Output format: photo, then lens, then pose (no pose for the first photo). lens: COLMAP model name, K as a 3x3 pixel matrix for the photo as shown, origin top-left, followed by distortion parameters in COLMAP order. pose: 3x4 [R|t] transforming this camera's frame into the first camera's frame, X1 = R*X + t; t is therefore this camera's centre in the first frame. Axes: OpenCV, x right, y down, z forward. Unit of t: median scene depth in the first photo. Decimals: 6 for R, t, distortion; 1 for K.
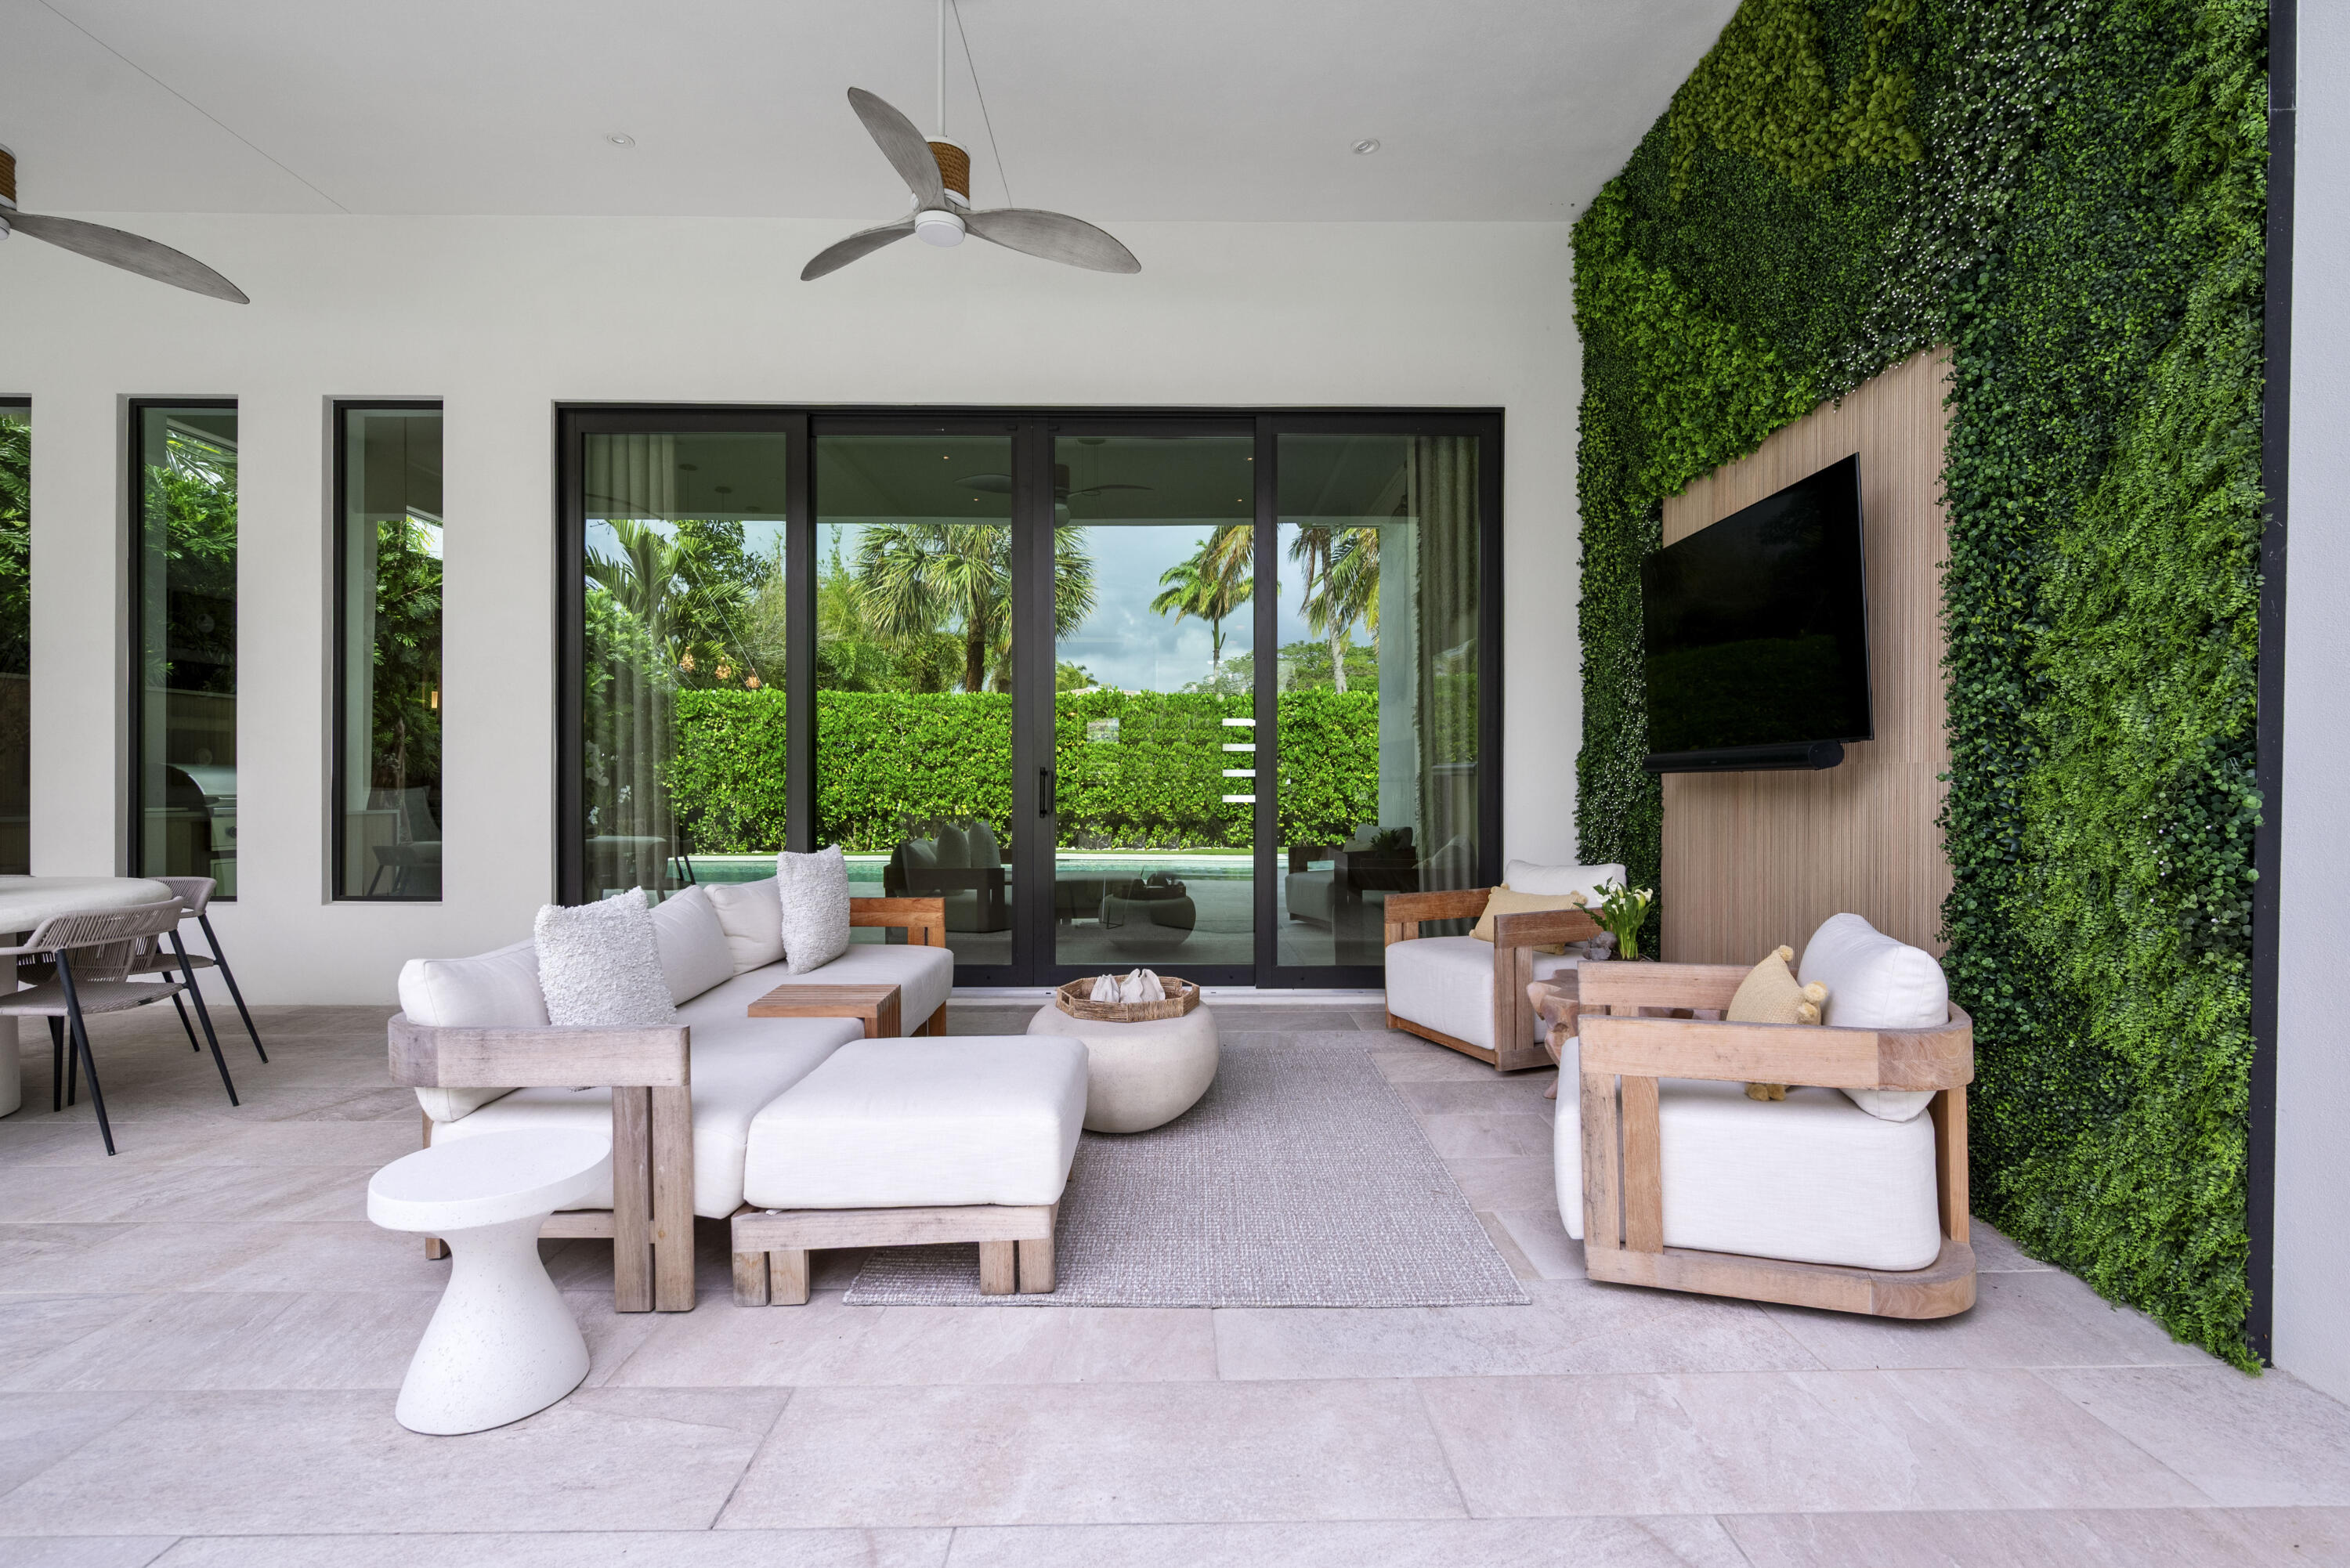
lens RADIAL K [[1074.7, 0, 1175.0], [0, 1074.7, 784.0], [0, 0, 1]] dist [0.001813, -0.000043]
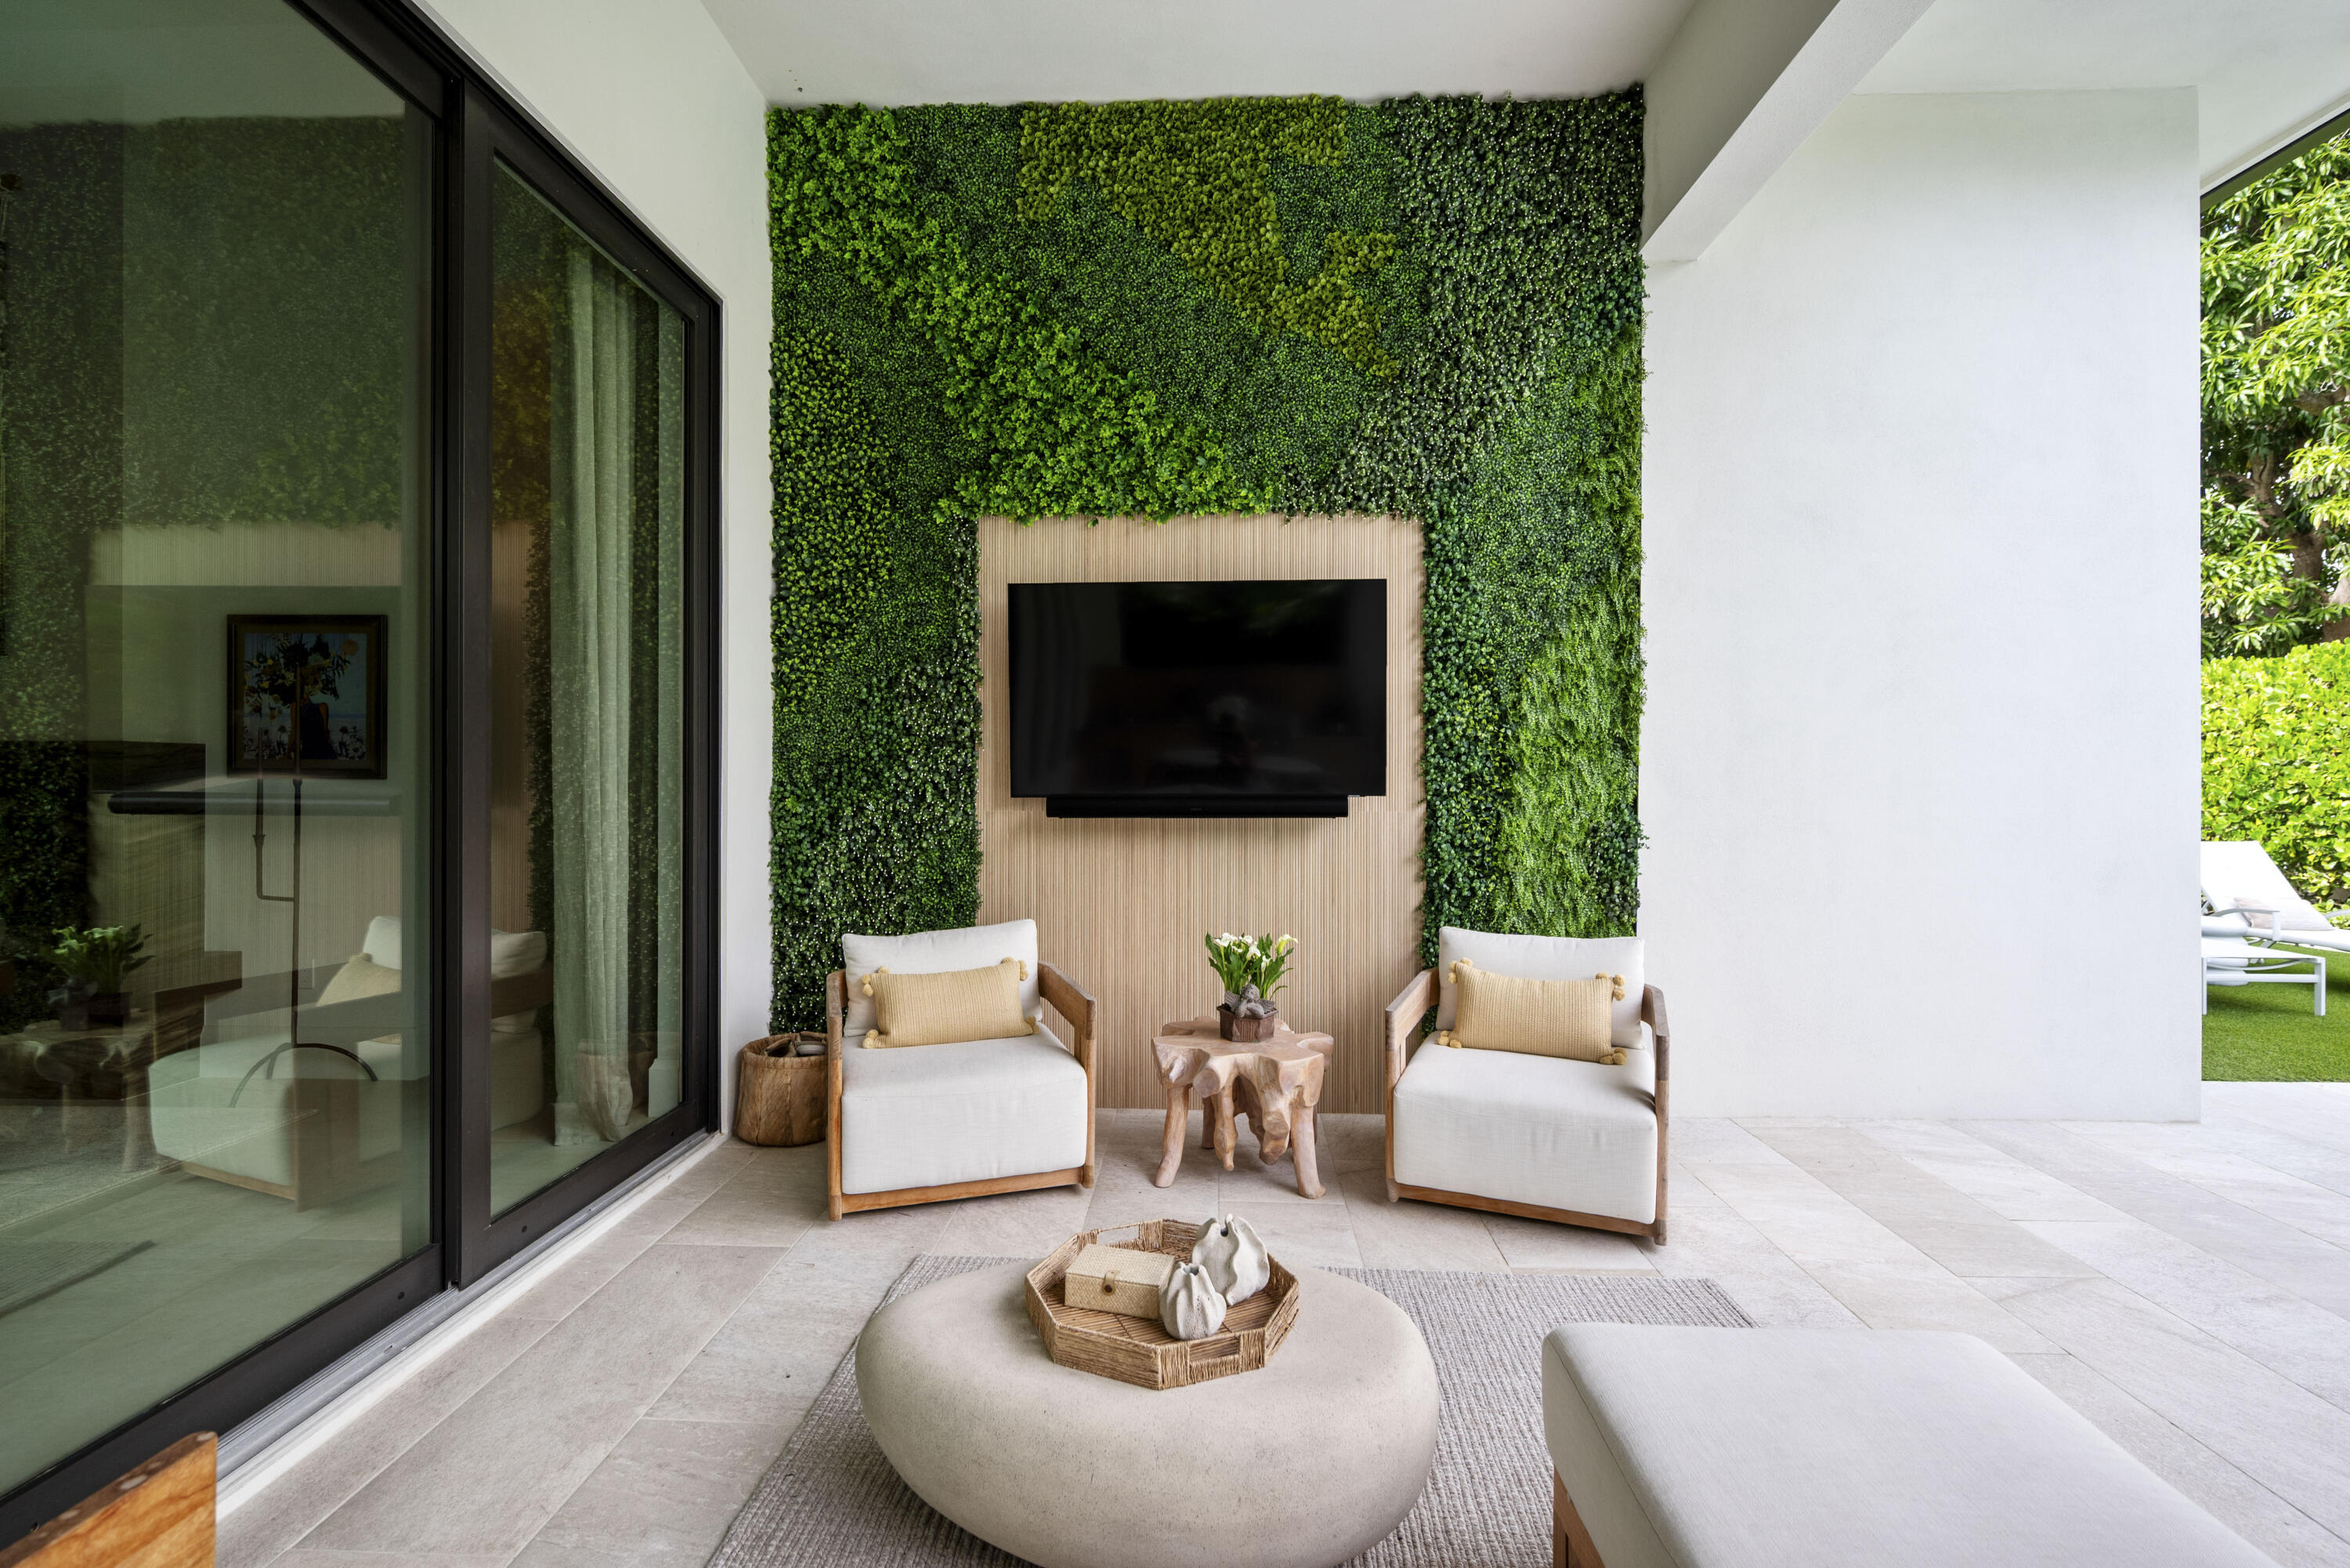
lens RADIAL K [[1072.8, 0, 1168.1], [0, 1072.8, 789.6], [0, 0, 1]] dist [0.001317, -0.000273]
pose [[0.046273, -0.006883, 0.998905, -0.542142], [-0.001366, 0.999975, 0.006954, -0.045856], [-0.998928, -0.001686, 0.046262, 0.937088]]
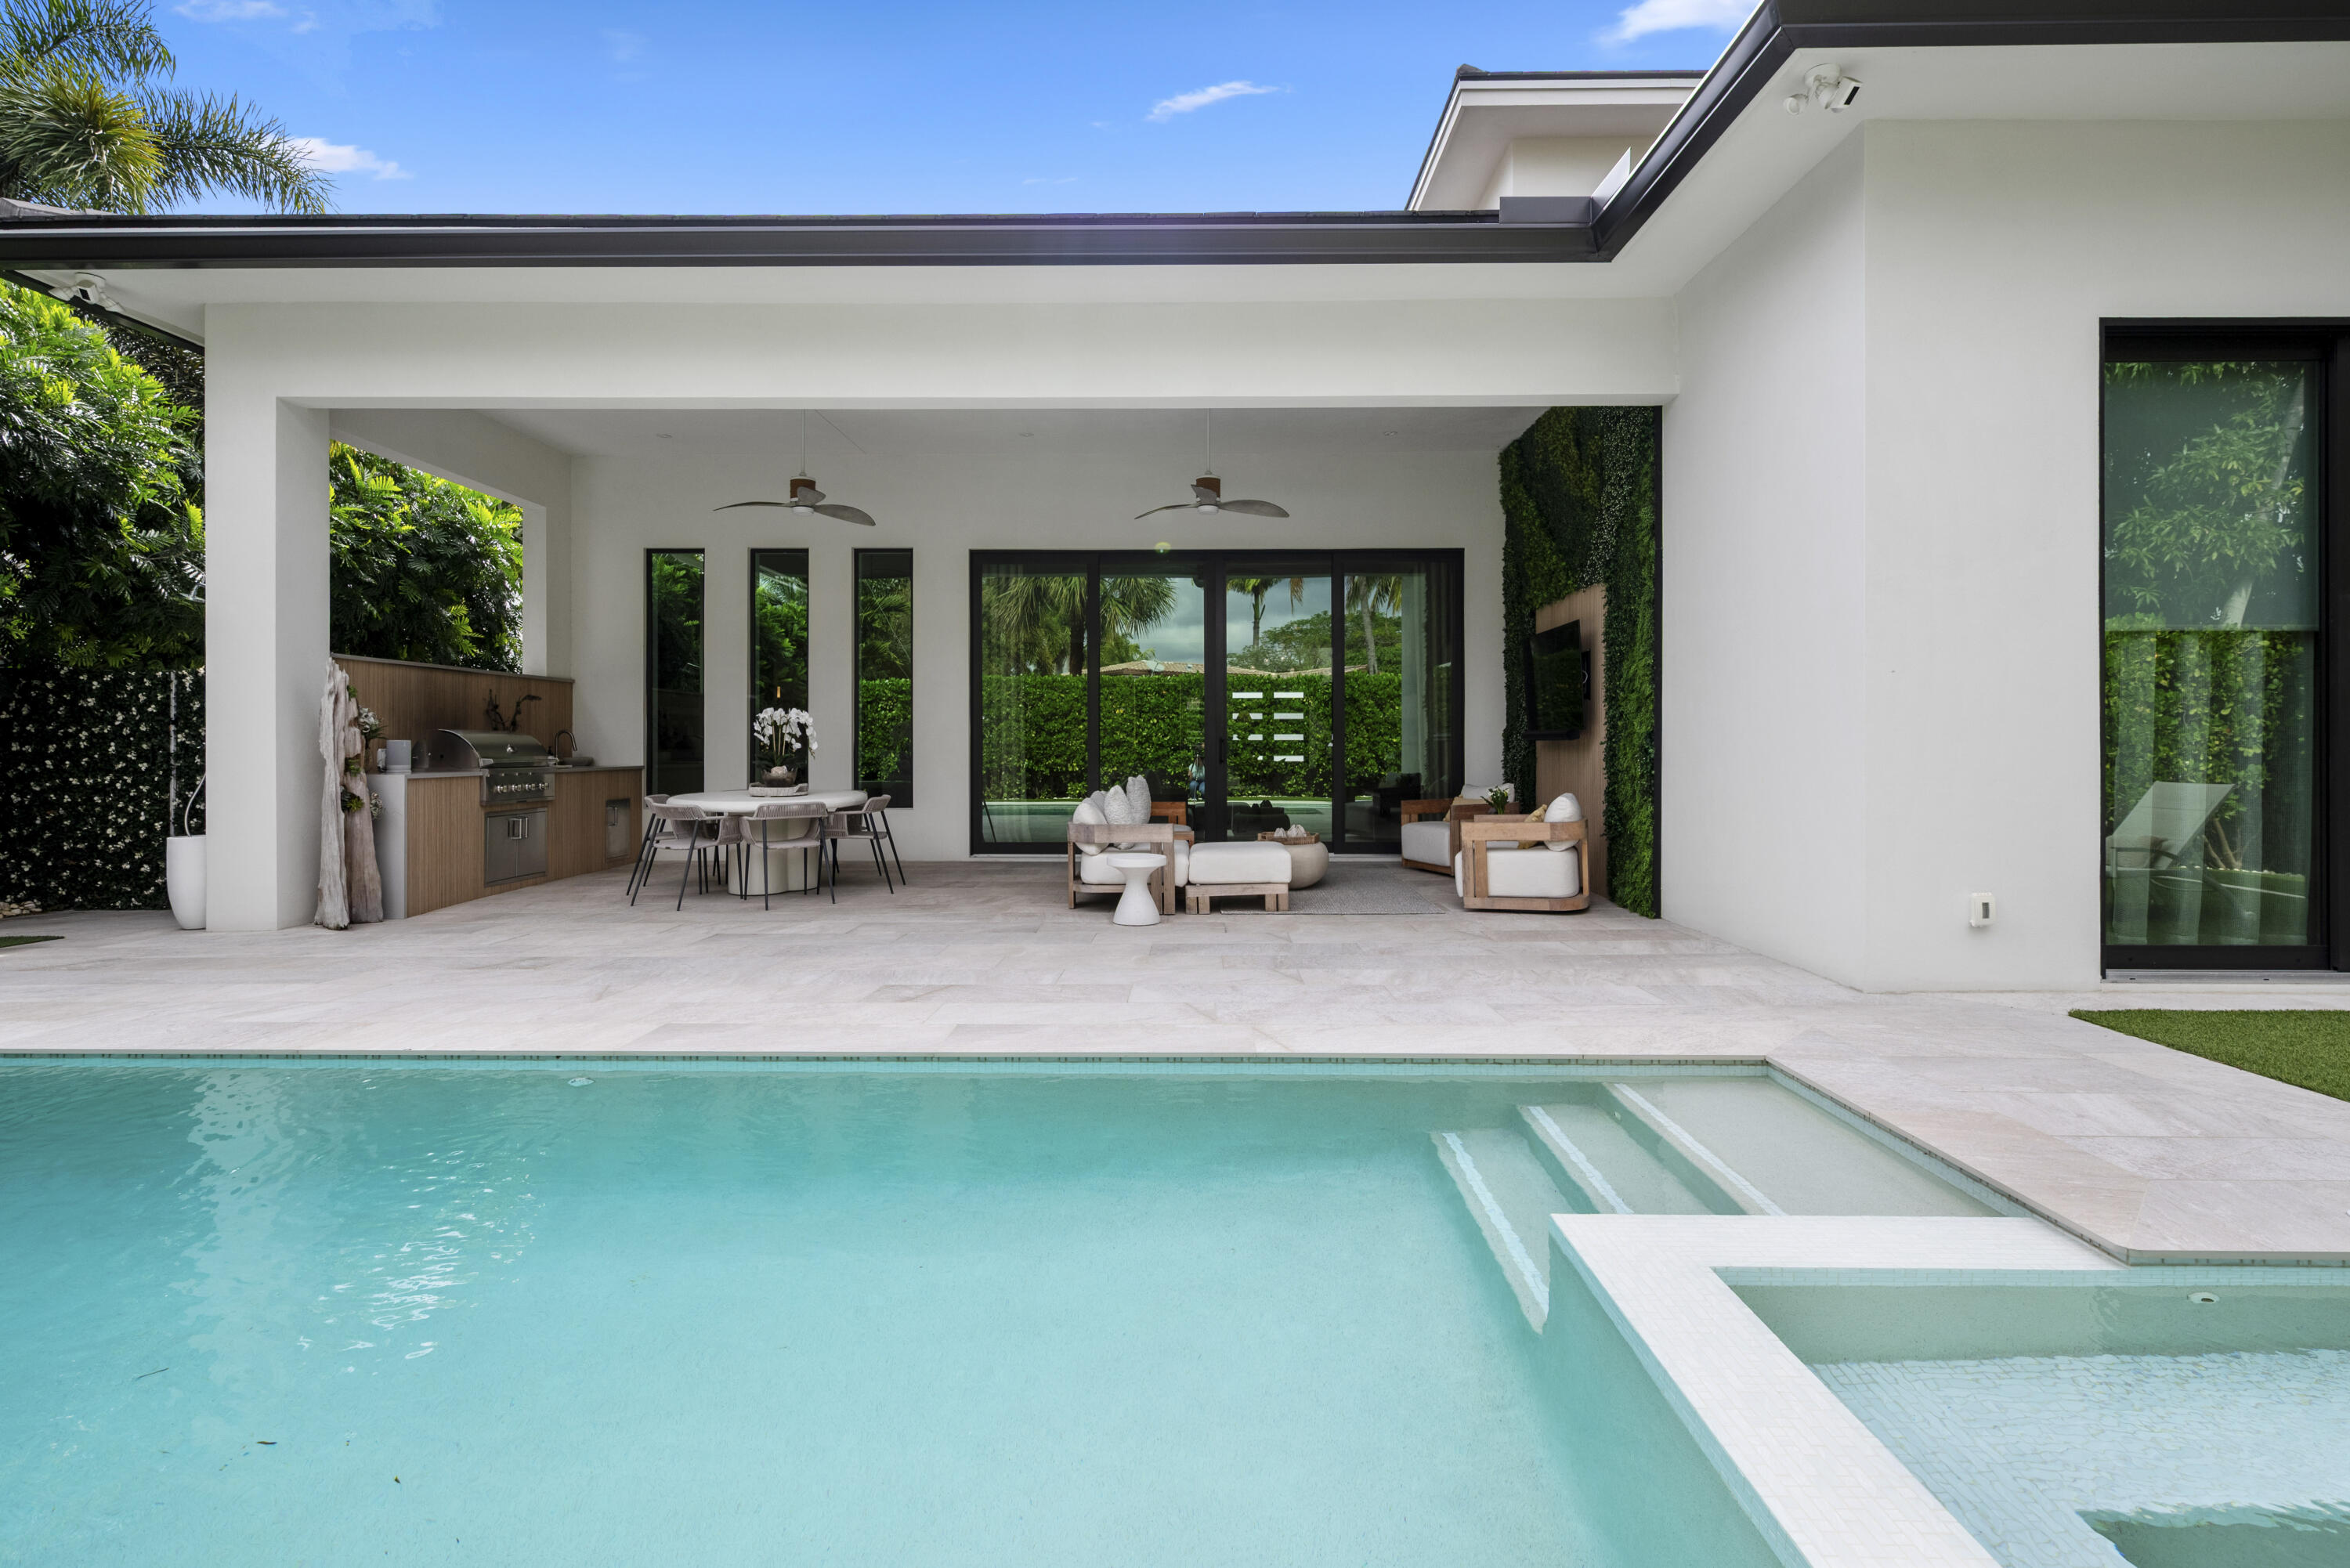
lens RADIAL K [[1088.4, 0, 1170.4], [0, 1088.4, 734.3], [0, 0, 1]] dist [0.000448, 0.000161]
pose [[0.999621, -0.001992, -0.027468, -0.225055], [0.001680, 0.999934, -0.011357, 0.000665], [0.027488, 0.011307, 0.999558, -1.307041]]
